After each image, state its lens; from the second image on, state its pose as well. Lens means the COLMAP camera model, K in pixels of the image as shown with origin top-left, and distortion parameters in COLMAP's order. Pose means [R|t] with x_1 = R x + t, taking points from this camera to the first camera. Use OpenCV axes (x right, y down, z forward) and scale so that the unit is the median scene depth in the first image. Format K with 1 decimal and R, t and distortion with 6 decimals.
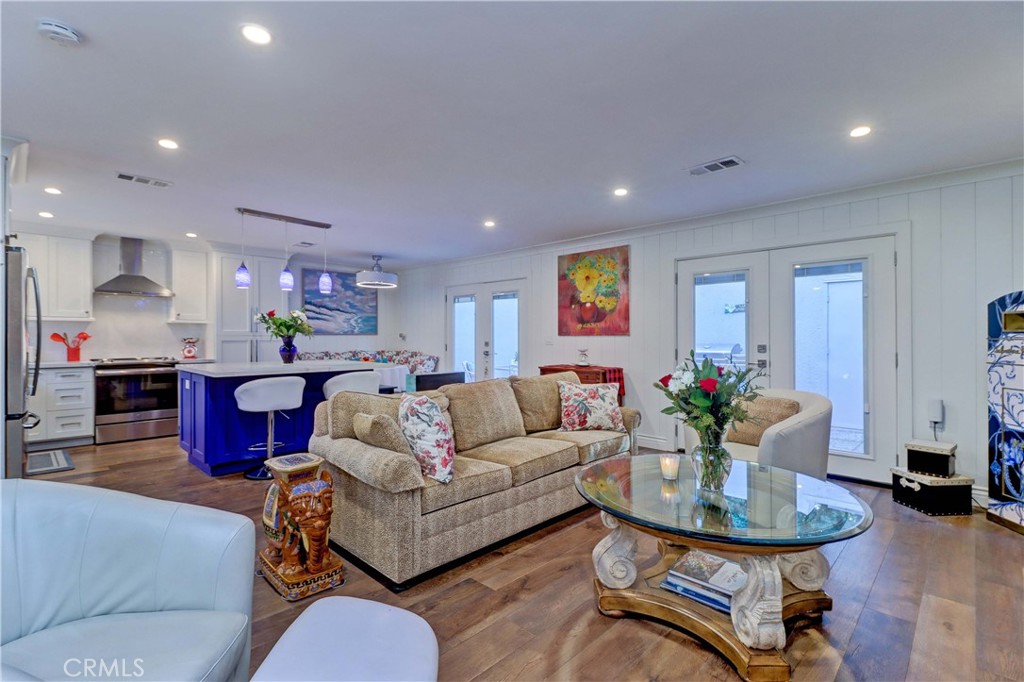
lens RADIAL K [[471.0, 0, 512.8], [0, 471.0, 335.1], [0, 0, 1]] dist [0.024512, -0.017823]
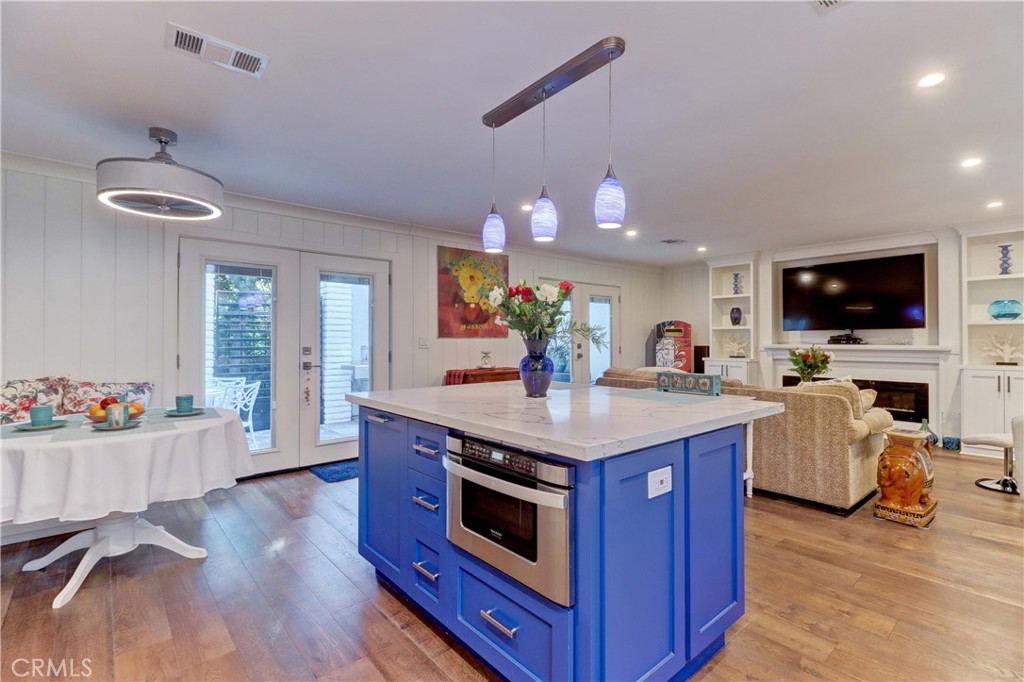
lens RADIAL K [[471.0, 0, 512.8], [0, 471.0, 335.1], [0, 0, 1]] dist [0.024512, -0.017823]
pose [[0.094994, 0.010210, 0.995426, -0.799154], [-0.000486, 0.999948, -0.010210, 0.006407], [-0.995478, 0.000486, 0.094994, 0.829047]]
